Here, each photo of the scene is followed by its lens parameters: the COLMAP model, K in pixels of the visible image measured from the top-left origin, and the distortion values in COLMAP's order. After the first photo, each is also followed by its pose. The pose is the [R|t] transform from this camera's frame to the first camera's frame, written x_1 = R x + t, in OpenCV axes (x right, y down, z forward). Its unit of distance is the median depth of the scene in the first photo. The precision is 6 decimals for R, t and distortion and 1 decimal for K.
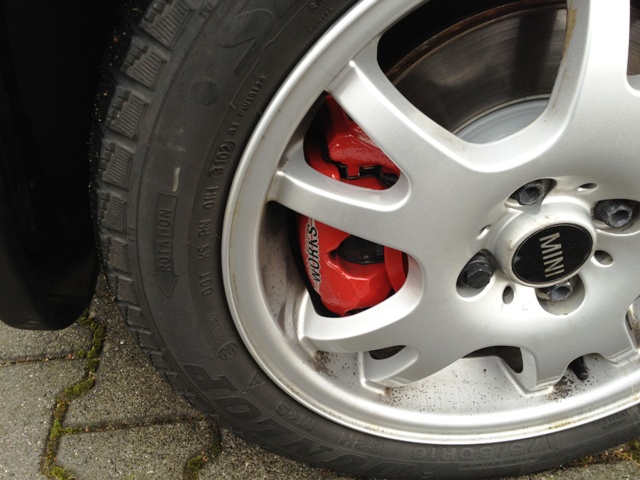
lens RADIAL K [[604.3, 0, 320.2], [0, 604.3, 240.5], [0, 0, 1]] dist [0.037107, 0.000000]
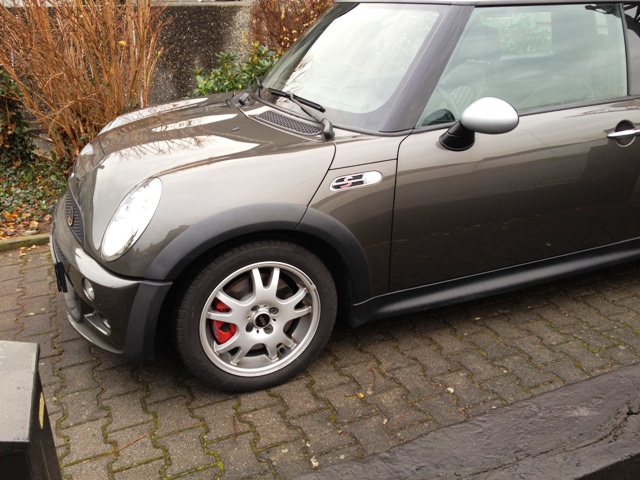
lens RADIAL K [[604.3, 0, 317.9], [0, 604.3, 239.5], [0, 0, 1]] dist [0.037107, 0.000000]
pose [[0.960805, -0.127913, 0.245953, -0.348503], [0.192985, 0.945536, -0.262142, 0.820439], [-0.199026, 0.299332, 0.933161, -4.154362]]
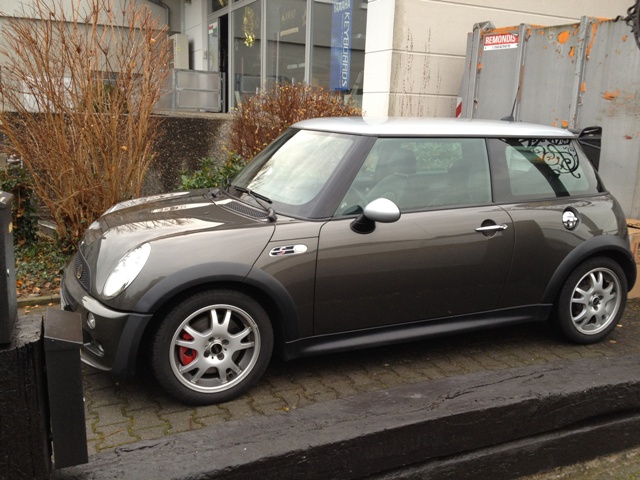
lens RADIAL K [[604.3, 0, 321.5], [0, 604.3, 244.5], [0, 0, 1]] dist [0.037107, 0.000000]
pose [[0.953383, -0.051264, 0.297378, -0.497915], [0.174054, 0.898437, -0.403134, 2.013234], [-0.246509, 0.436101, 0.865477, -6.024315]]
